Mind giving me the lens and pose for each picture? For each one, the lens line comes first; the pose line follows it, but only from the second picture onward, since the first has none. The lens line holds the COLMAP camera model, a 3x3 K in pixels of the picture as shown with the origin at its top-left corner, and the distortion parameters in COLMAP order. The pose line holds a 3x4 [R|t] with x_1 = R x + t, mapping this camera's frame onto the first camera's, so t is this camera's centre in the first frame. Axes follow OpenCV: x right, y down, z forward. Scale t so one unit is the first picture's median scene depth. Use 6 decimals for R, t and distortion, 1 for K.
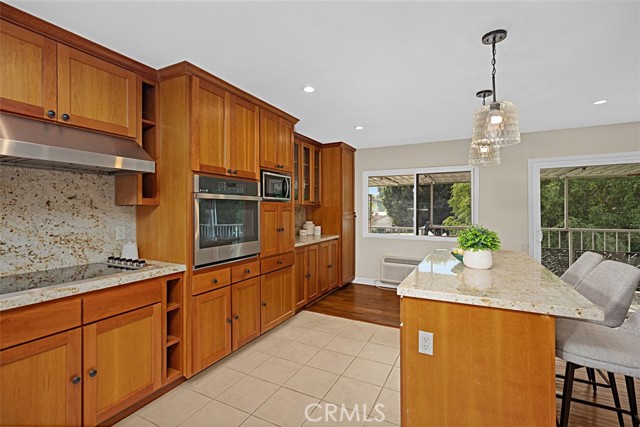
lens RADIAL K [[288.1, 0, 337.7], [0, 288.1, 208.2], [0, 0, 1]] dist [0.015330, 0.000180]
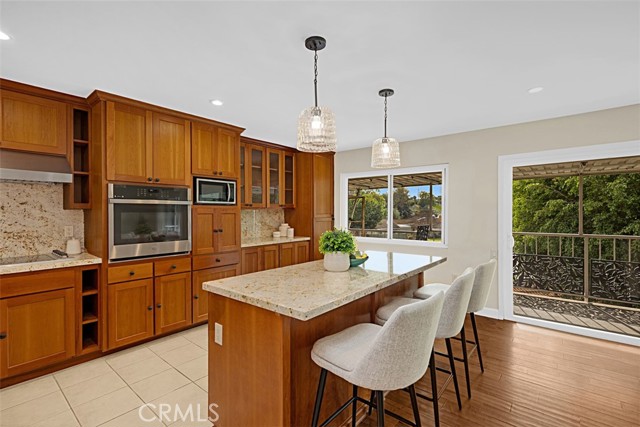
lens RADIAL K [[288.1, 0, 337.3], [0, 288.1, 213.7], [0, 0, 1]] dist [0.015330, 0.000180]
pose [[0.977598, -0.000138, -0.210481, 0.607827], [0.001916, 0.999964, 0.008243, 0.001274], [0.210473, -0.008462, 0.977563, 0.018802]]
